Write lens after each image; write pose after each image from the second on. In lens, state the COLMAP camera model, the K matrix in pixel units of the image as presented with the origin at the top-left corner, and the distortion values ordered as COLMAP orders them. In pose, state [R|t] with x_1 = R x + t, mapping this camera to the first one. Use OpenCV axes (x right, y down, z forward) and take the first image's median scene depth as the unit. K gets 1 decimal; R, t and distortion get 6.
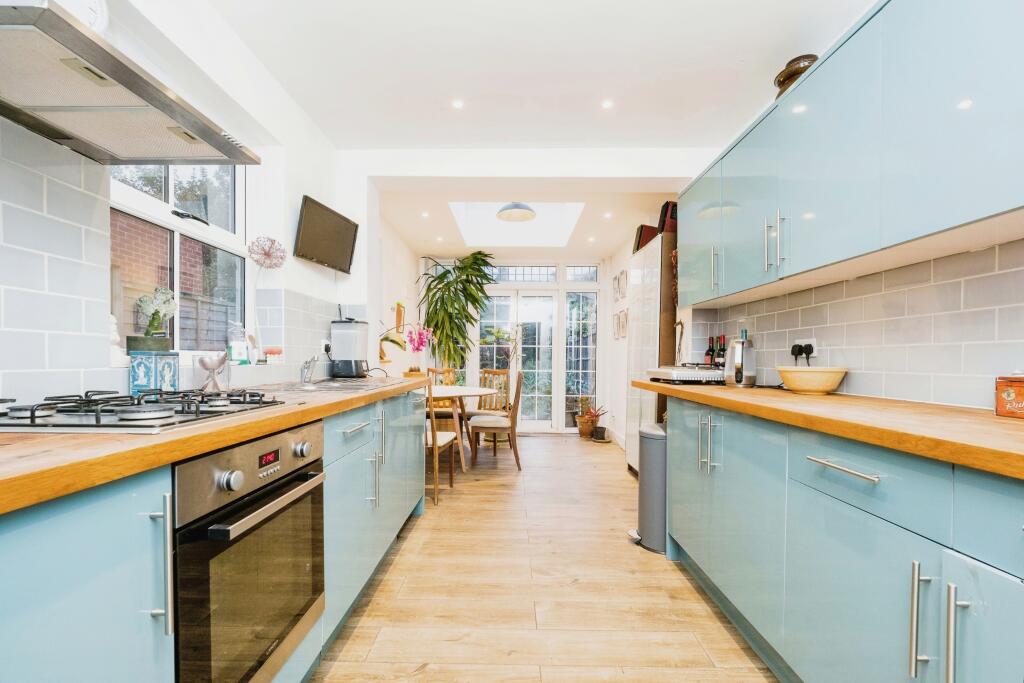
lens RADIAL K [[441.2, 0, 511.6], [0, 441.2, 348.9], [0, 0, 1]] dist [-0.007350, -0.002401]
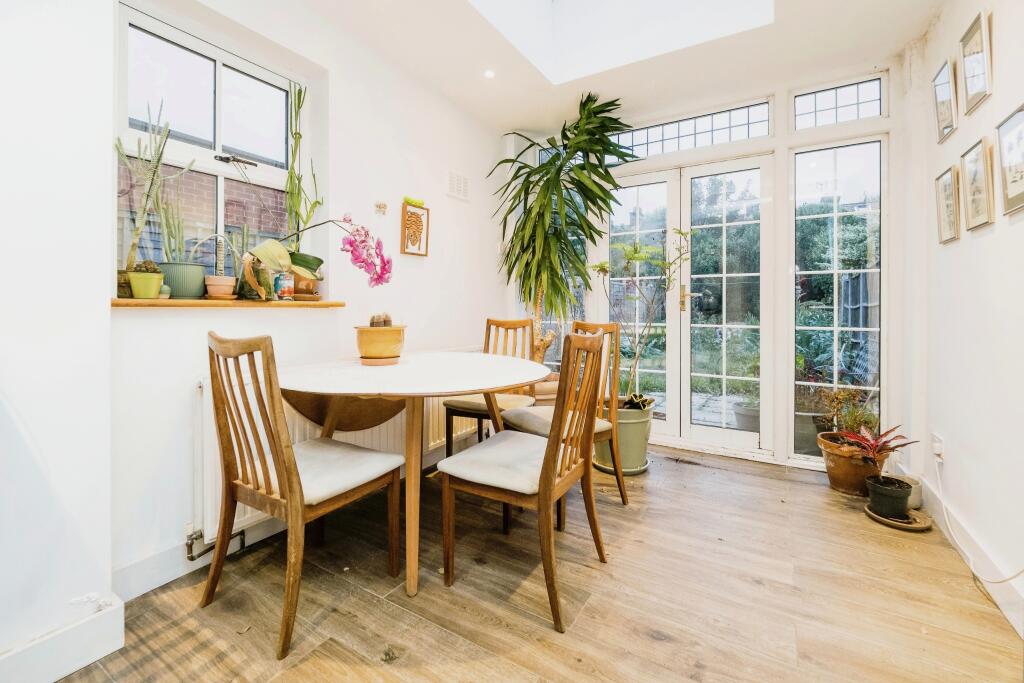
lens RADIAL K [[441.2, 0, 500.5], [0, 441.2, 303.7], [0, 0, 1]] dist [-0.007350, -0.002401]
pose [[0.847824, -0.010788, -0.530168, 0.107830], [0.015551, 0.999869, 0.004523, 0.019101], [0.530049, -0.012079, 0.847881, 0.468788]]
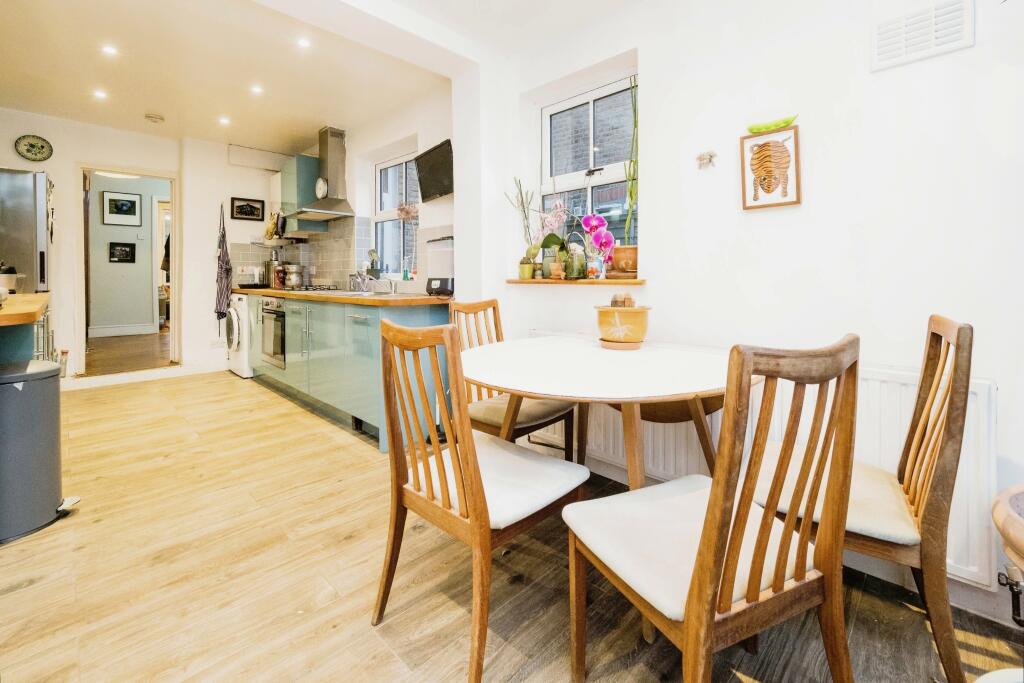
lens RADIAL K [[441.2, 0, 530.9], [0, 441.2, 295.2], [0, 0, 1]] dist [-0.007350, -0.002401]
pose [[-0.698085, 0.000449, -0.716015, 0.114442], [0.009870, 0.999911, -0.008996, 0.028731], [0.715947, -0.013347, -0.698027, 0.868398]]
